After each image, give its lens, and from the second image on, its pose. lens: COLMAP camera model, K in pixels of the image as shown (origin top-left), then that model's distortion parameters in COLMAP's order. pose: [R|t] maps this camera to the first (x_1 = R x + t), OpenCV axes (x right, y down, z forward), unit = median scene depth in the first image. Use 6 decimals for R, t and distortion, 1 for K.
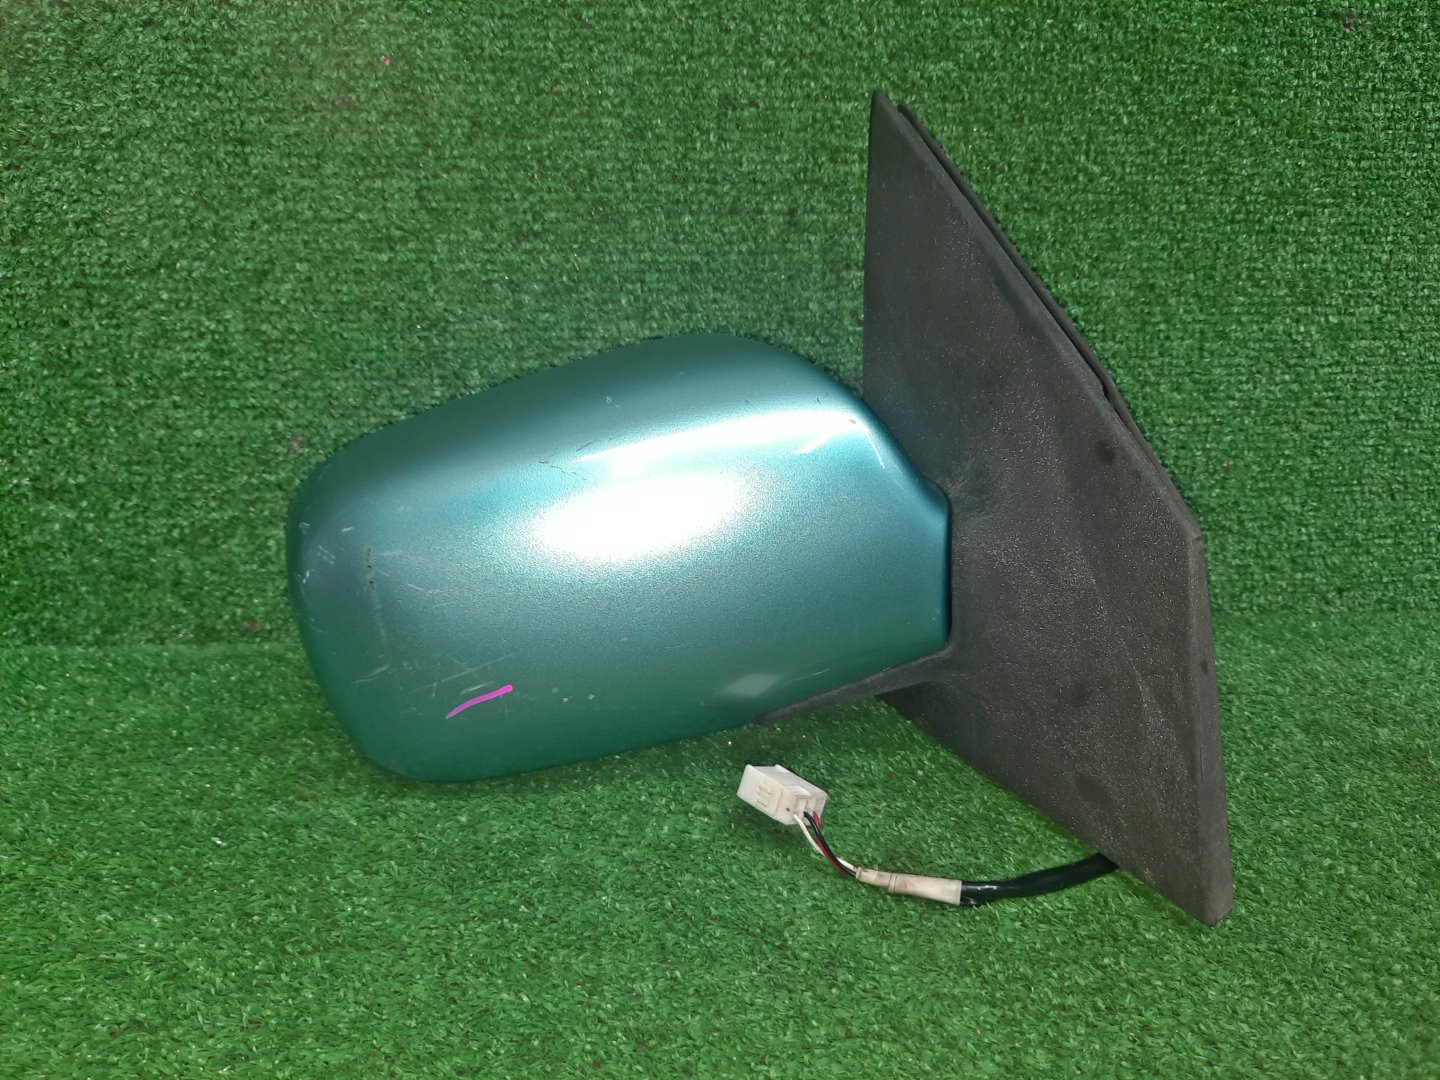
lens RADIAL K [[1028.3, 0, 722.6], [0, 1028.3, 539.8], [0, 0, 1]] dist [0.020303, -0.014511]
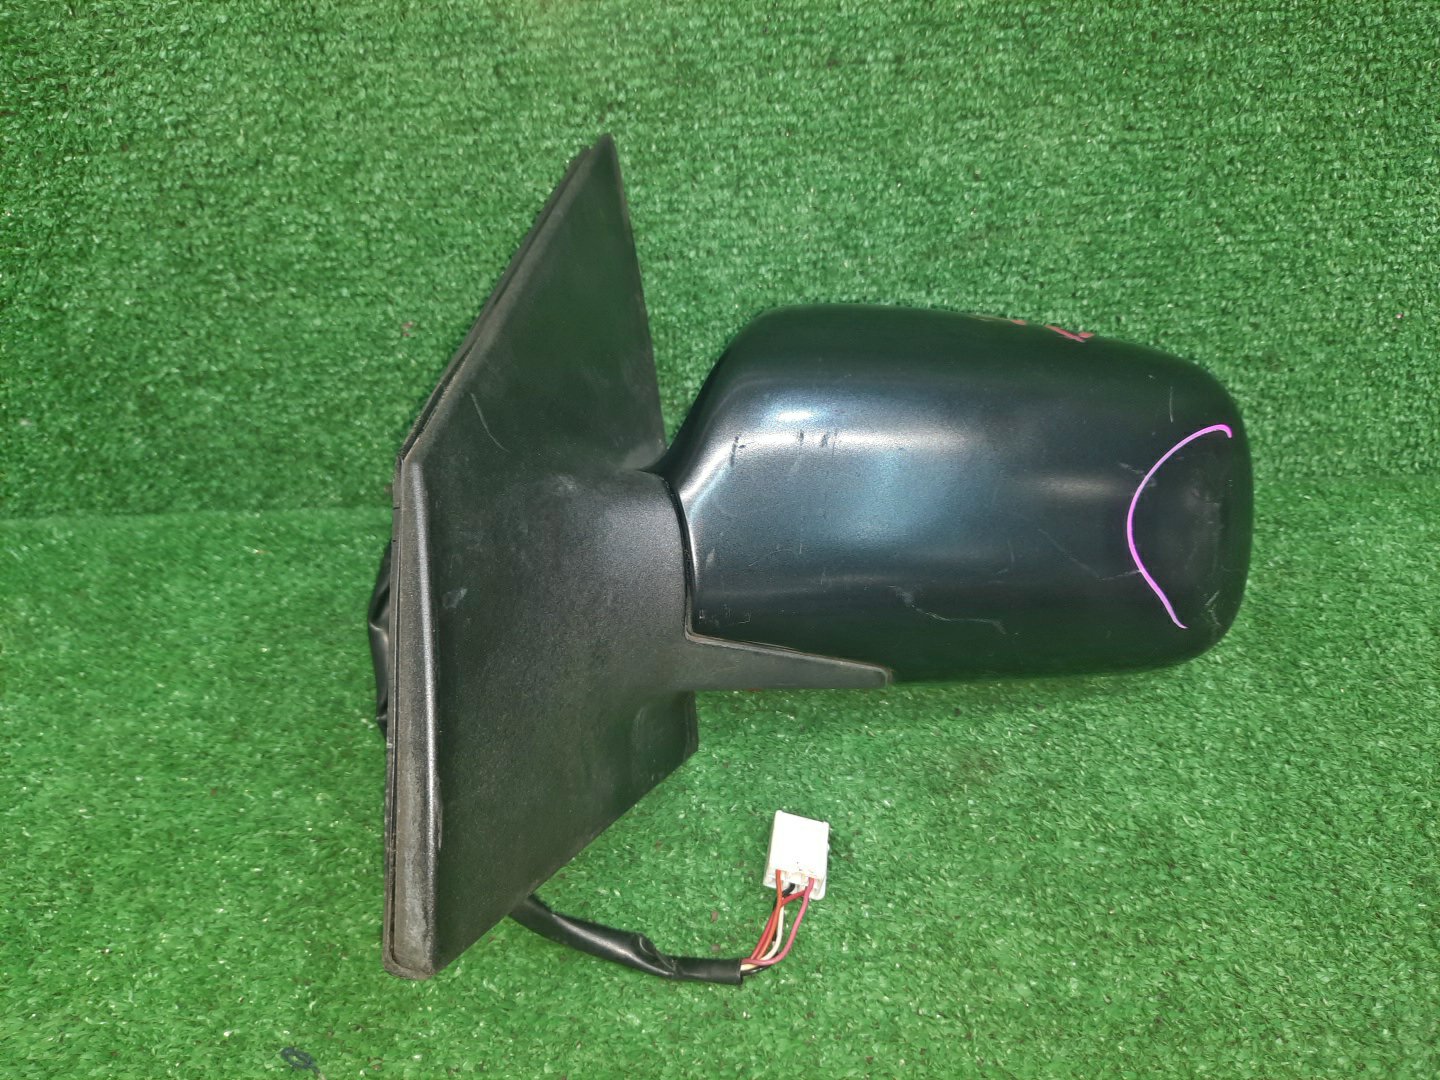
lens RADIAL K [[1028.3, 0, 719.8], [0, 1028.3, 551.7], [0, 0, 1]] dist [0.020303, -0.014511]
pose [[0.987566, 0.016494, -0.156340, 0.062636], [0.025084, 0.965208, 0.260278, -0.146791], [0.155194, -0.260963, 0.952792, 0.011309]]
